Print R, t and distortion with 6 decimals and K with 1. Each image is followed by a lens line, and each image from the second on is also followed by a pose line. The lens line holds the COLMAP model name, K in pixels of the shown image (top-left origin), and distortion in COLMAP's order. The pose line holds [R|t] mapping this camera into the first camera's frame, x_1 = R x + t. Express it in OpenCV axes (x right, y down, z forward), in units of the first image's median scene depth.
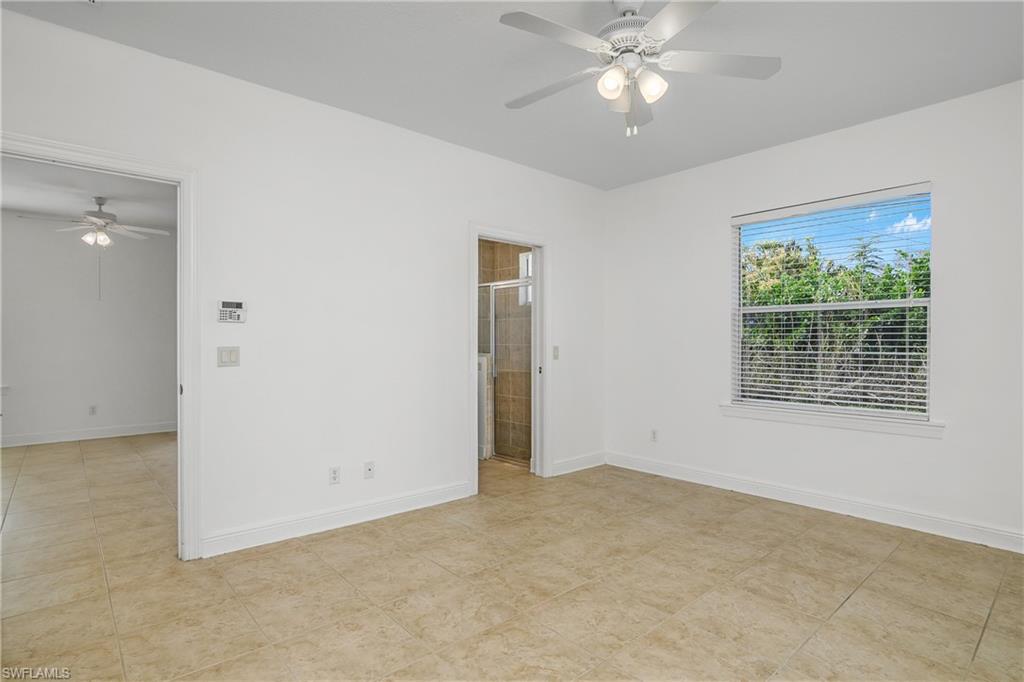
lens RADIAL K [[511.3, 0, 503.3], [0, 511.3, 342.3], [0, 0, 1]] dist [-0.026669, 0.008259]
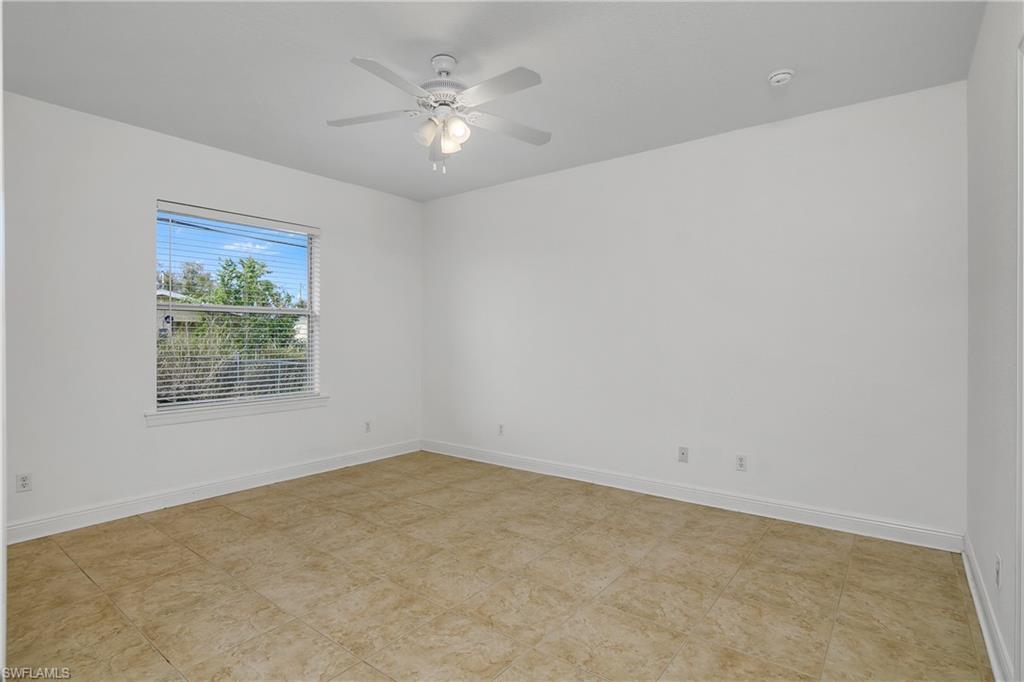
lens RADIAL K [[511.3, 0, 504.8], [0, 511.3, 339.1], [0, 0, 1]] dist [-0.026669, 0.008259]
pose [[-0.184971, -0.000560, 0.982744, -0.733423], [0.001921, 0.999998, 0.000931, -0.004285], [-0.982742, 0.002060, -0.184969, 0.809645]]
